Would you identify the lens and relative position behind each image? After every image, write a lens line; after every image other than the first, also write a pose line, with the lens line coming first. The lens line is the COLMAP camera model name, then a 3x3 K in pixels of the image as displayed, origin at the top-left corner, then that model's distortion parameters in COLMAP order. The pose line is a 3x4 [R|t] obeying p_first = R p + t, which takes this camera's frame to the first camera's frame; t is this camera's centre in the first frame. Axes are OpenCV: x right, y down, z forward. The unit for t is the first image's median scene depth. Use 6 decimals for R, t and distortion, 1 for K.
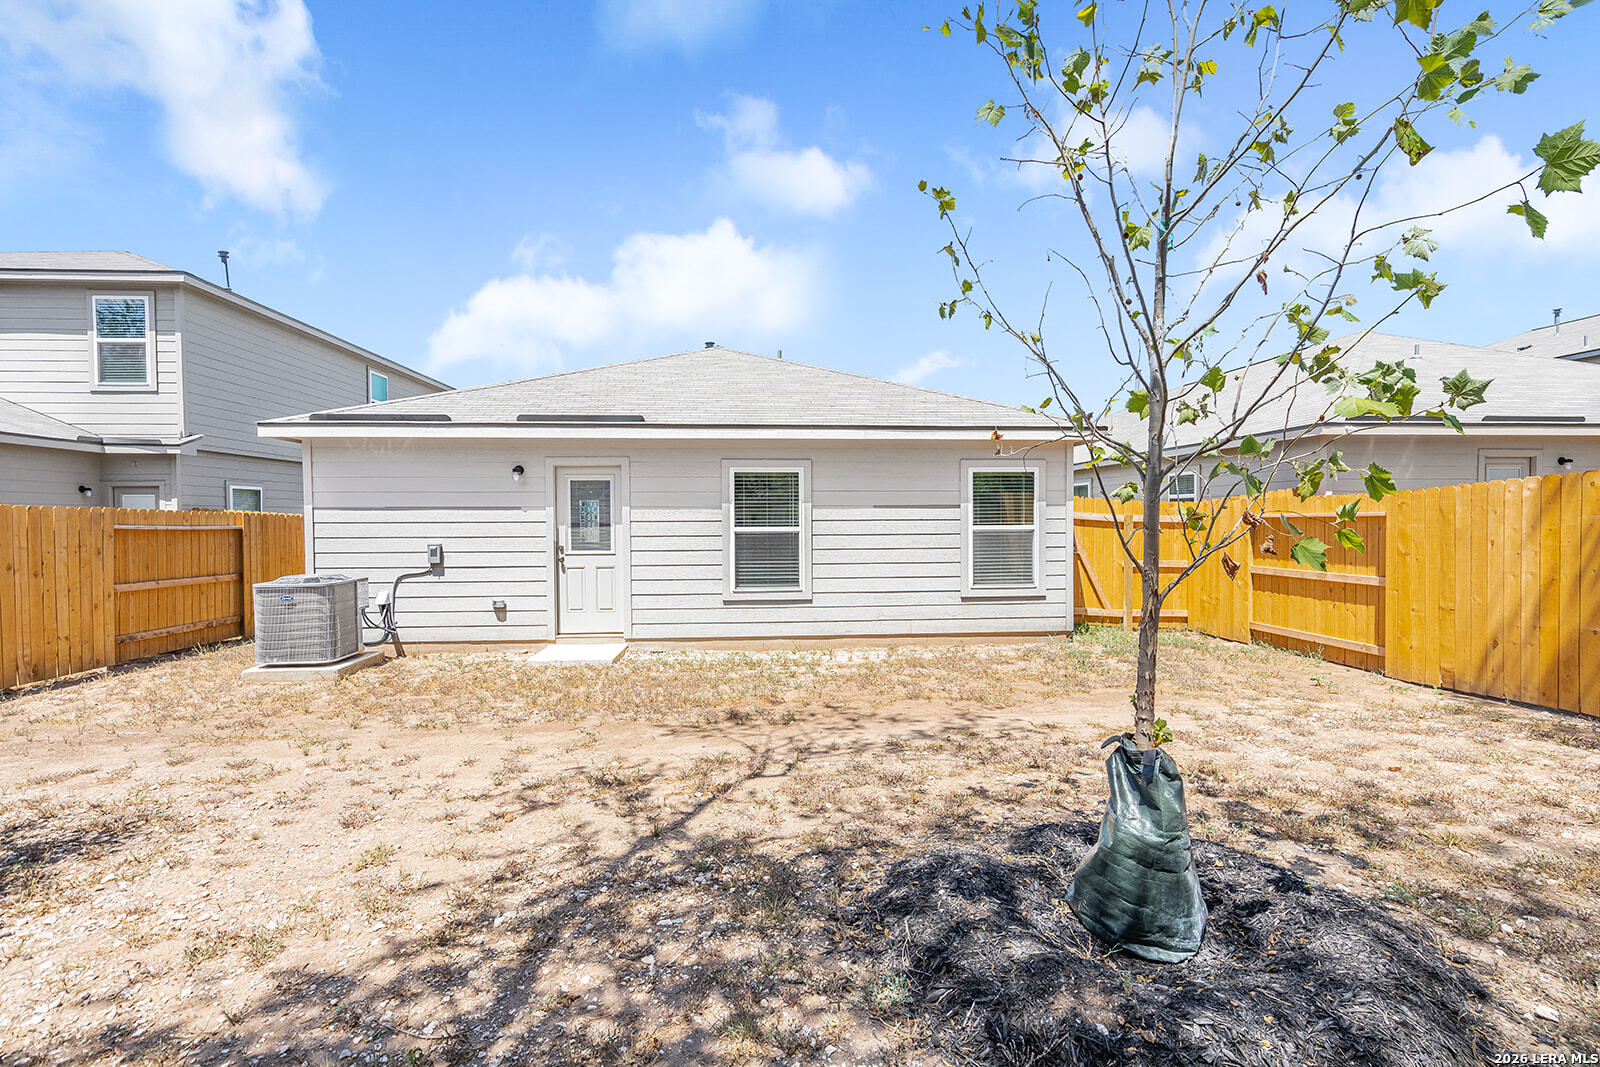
lens RADIAL K [[759.2, 0, 802.6], [0, 759.2, 536.9], [0, 0, 1]] dist [-0.001665, -0.001056]
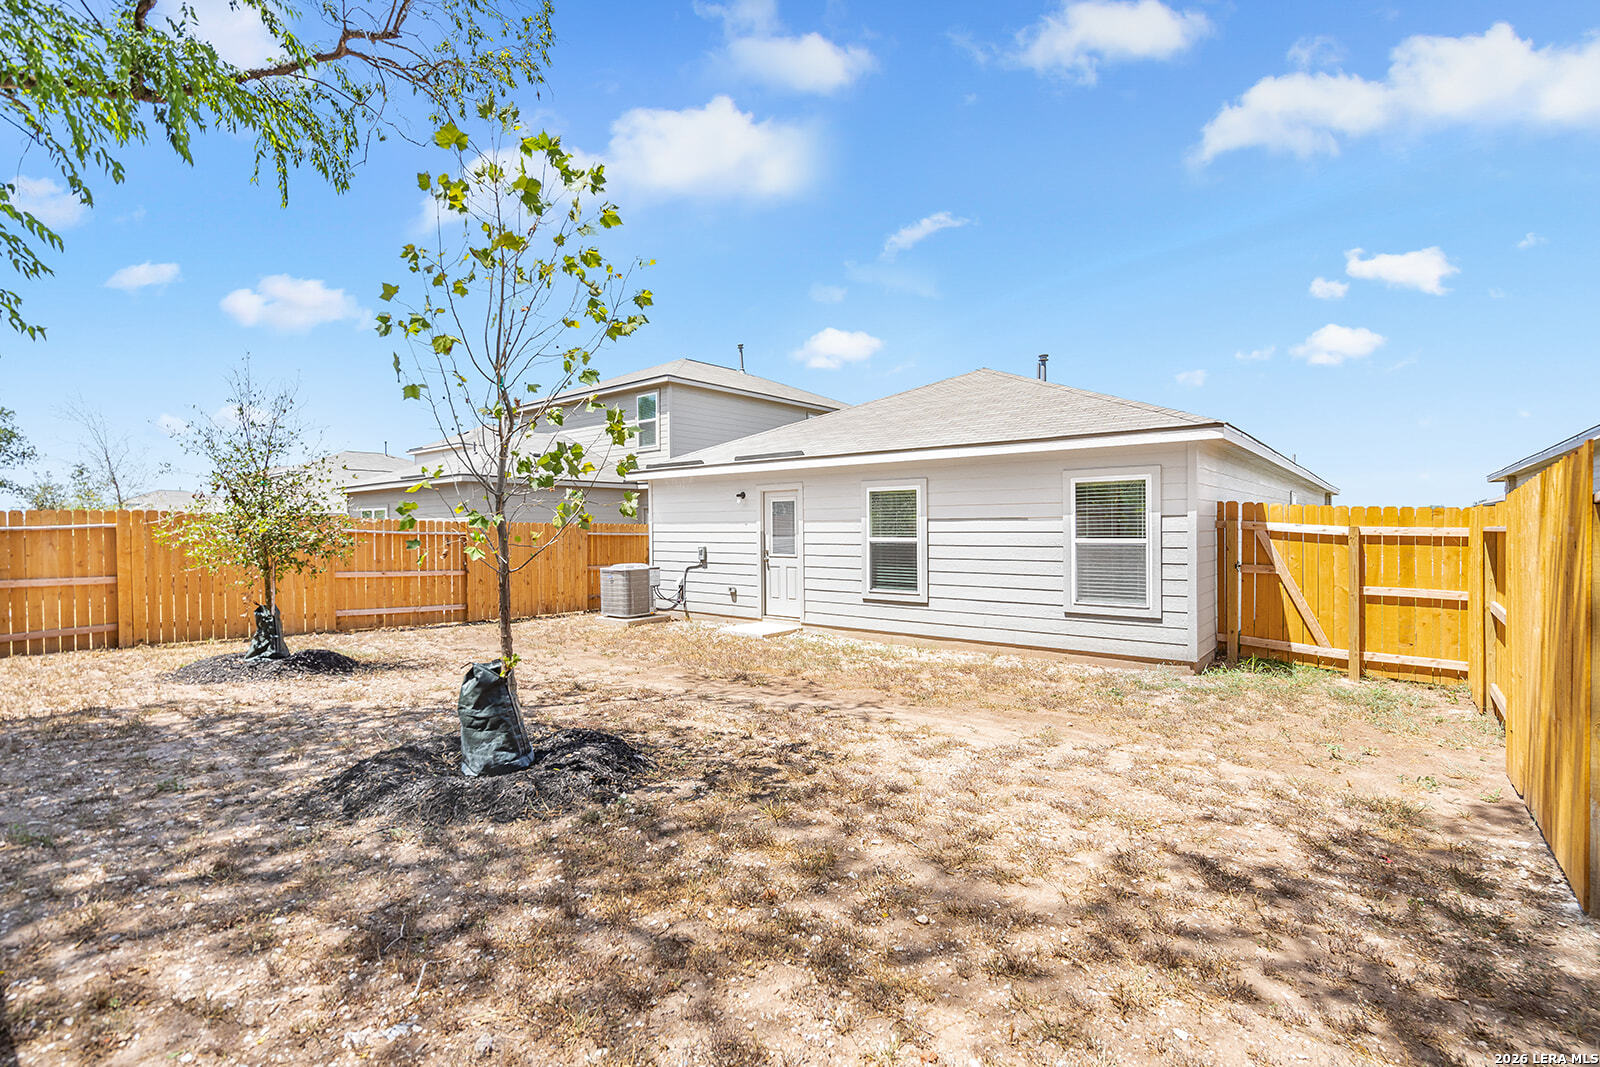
lens RADIAL K [[759.2, 0, 792.9], [0, 759.2, 533.4], [0, 0, 1]] dist [-0.001665, -0.001056]
pose [[0.709837, 0.007233, -0.704329, 0.669575], [-0.018487, 0.999794, -0.008365, -0.007088], [0.704124, 0.018959, 0.709824, 0.071657]]
